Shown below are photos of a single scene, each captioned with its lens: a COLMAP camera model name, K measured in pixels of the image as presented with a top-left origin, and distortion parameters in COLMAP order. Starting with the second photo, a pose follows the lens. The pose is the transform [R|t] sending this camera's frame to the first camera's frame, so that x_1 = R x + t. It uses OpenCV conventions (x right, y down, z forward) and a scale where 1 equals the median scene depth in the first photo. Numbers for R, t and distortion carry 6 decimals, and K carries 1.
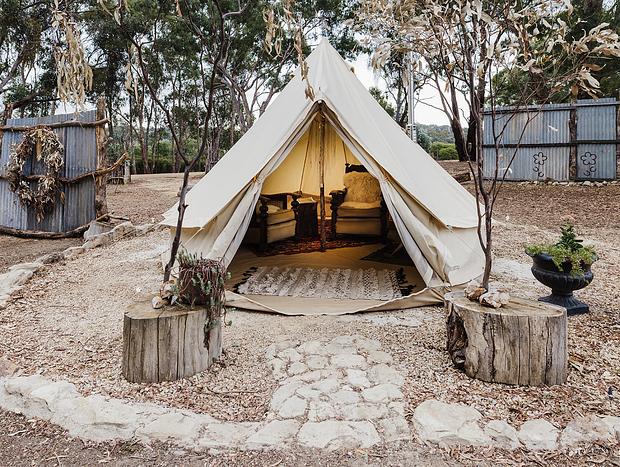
lens RADIAL K [[328.8, 0, 311.7], [0, 328.8, 236.3], [0, 0, 1]] dist [0.000680, 0.000007]
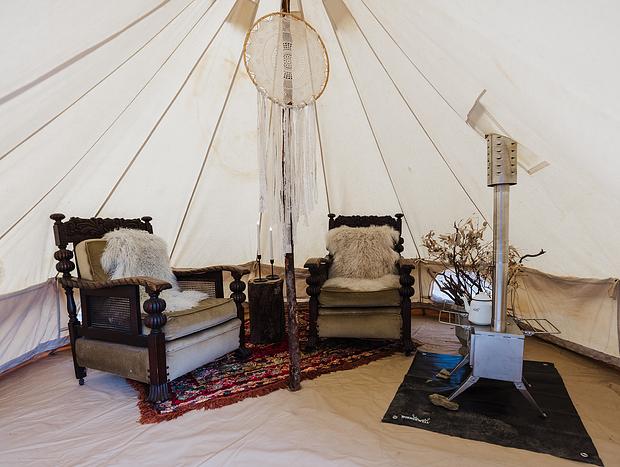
lens RADIAL K [[295.1, 0, 312.6], [0, 295.1, 234.8], [0, 0, 1]] dist [-0.000172, -0.000005]
pose [[0.994297, -0.017191, 0.105251, 0.016884], [0.039671, 0.975719, -0.215402, -0.070374], [-0.098992, 0.218349, 0.970837, 0.500813]]
